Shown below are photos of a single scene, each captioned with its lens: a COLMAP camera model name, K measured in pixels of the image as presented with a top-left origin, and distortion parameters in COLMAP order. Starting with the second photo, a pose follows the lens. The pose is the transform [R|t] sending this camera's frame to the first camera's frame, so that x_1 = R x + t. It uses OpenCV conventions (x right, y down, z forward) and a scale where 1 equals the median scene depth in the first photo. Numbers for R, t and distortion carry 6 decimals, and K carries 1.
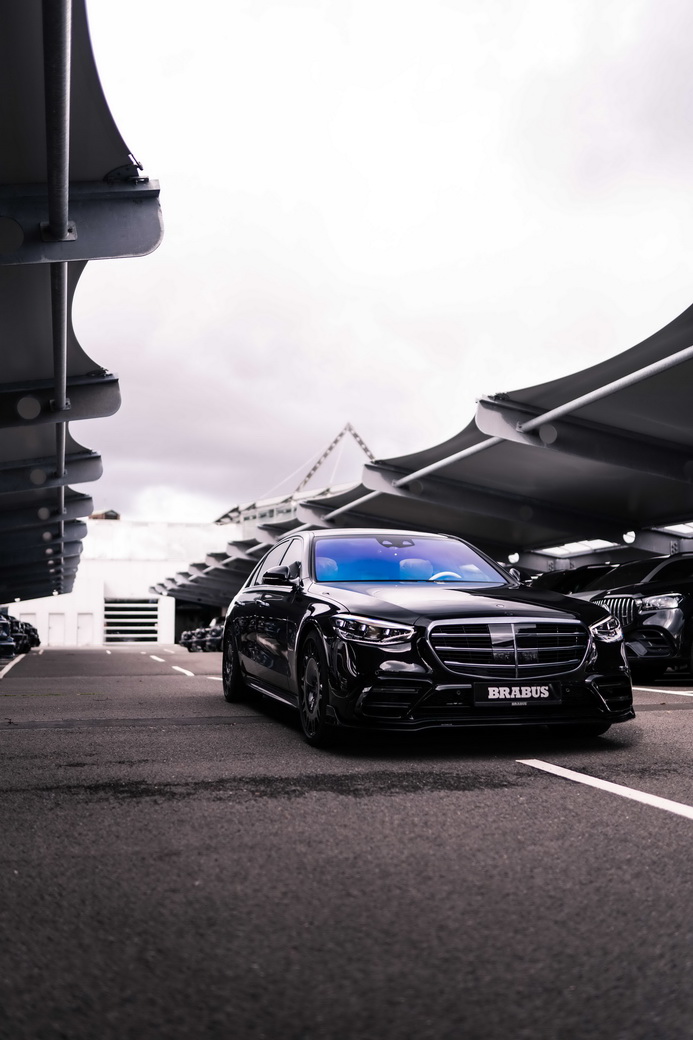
lens RADIAL K [[989.8, 0, 346.1], [0, 989.8, 529.4], [0, 0, 1]] dist [-0.002230, 0.008563]
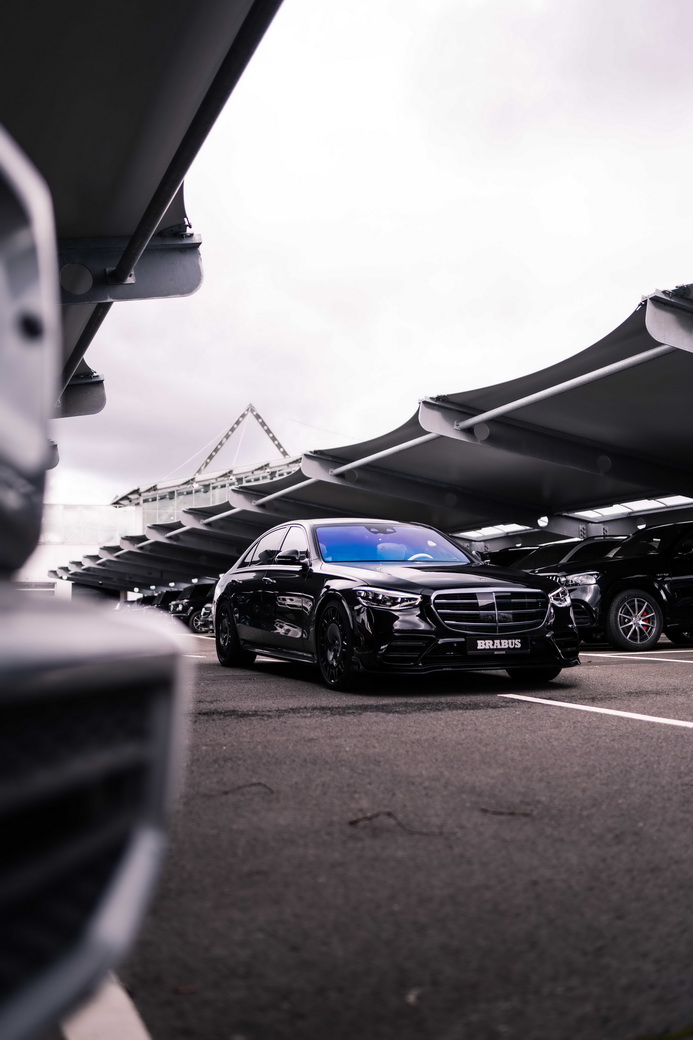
lens RADIAL K [[1025.2, 0, 346.5], [0, 1025.2, 520.0], [0, 0, 1]] dist [-0.002296, 0.002174]
pose [[0.994054, 0.000063, 0.108886, -0.091438], [-0.001054, 0.999959, 0.009044, -0.007122], [-0.108881, -0.009105, 0.994013, -0.175027]]
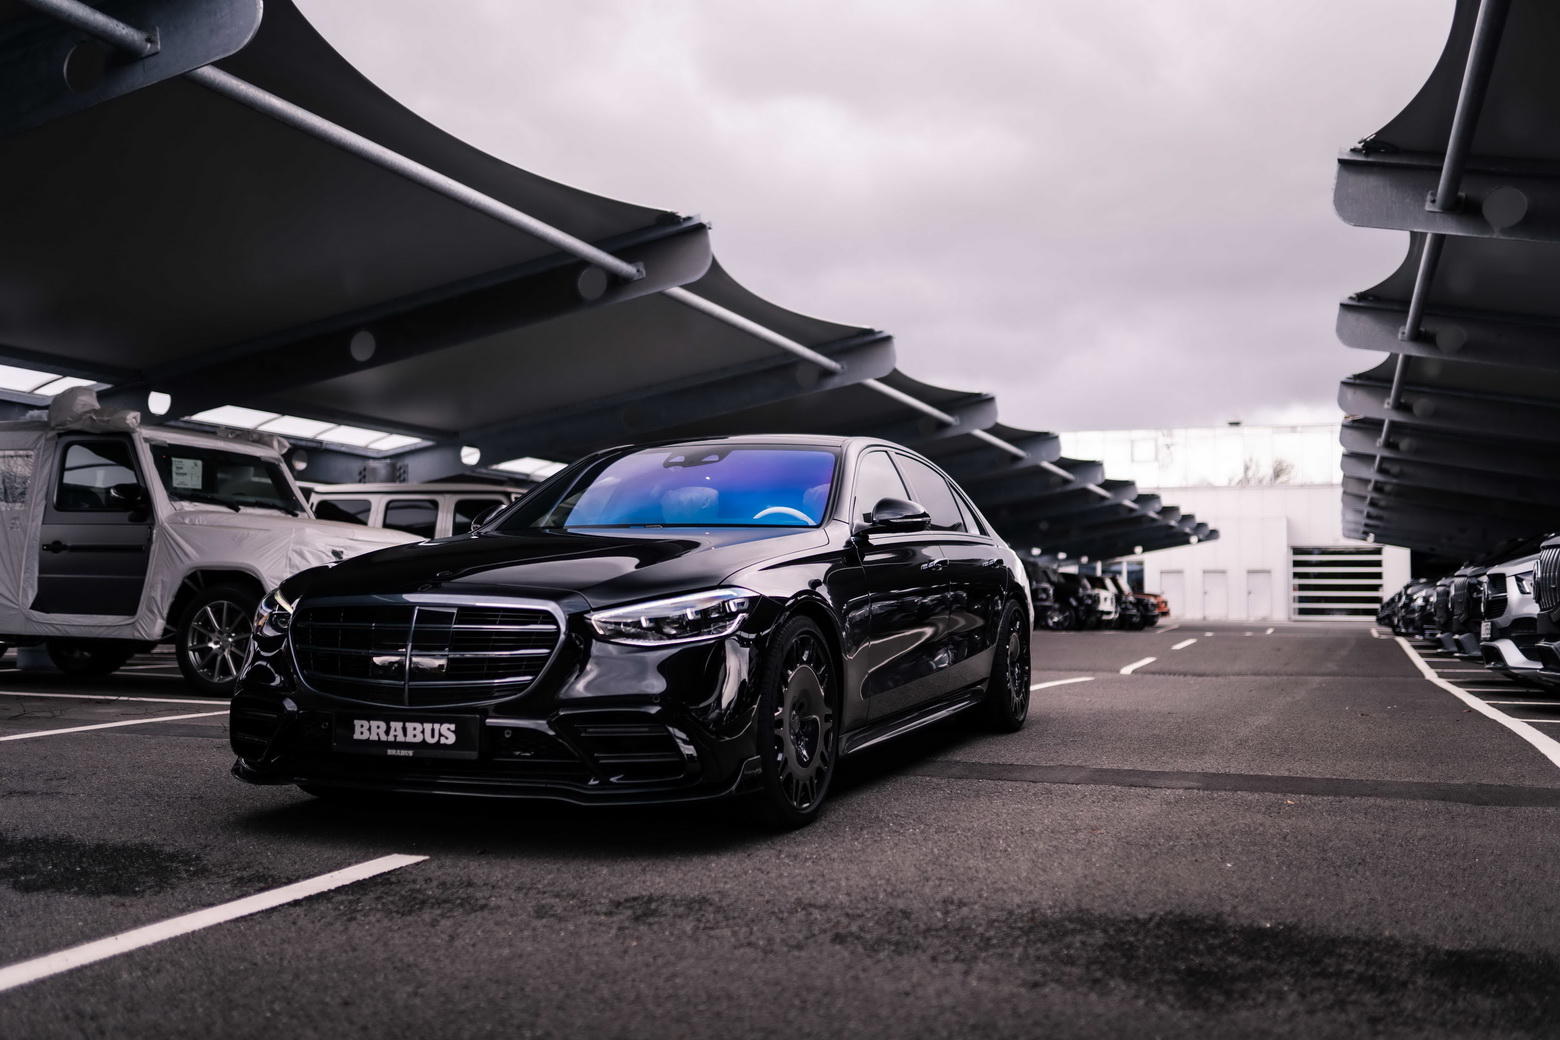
lens RADIAL K [[1484.7, 0, 780.0], [0, 1484.7, 520.0], [0, 0, 1]] dist [-0.002230, 0.008563]
pose [[0.798067, -0.021299, -0.602192, 0.427756], [0.052197, 0.998062, 0.033875, 0.015881], [0.600304, -0.058467, 0.797632, 0.244478]]
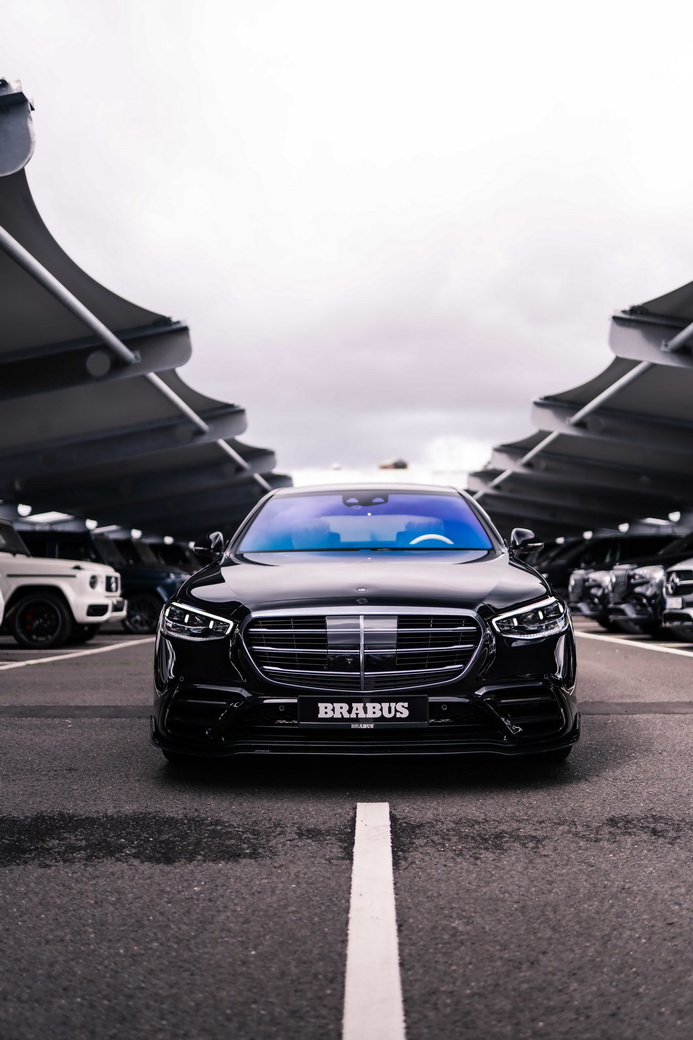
lens RADIAL K [[989.8, 0, 346.1], [0, 989.8, 529.4], [0, 0, 1]] dist [-0.002230, 0.008563]
pose [[0.954560, -0.020674, -0.297302, 0.195250], [0.037068, 0.998081, 0.049610, -0.002415], [0.295705, -0.058376, 0.953494, 0.158401]]
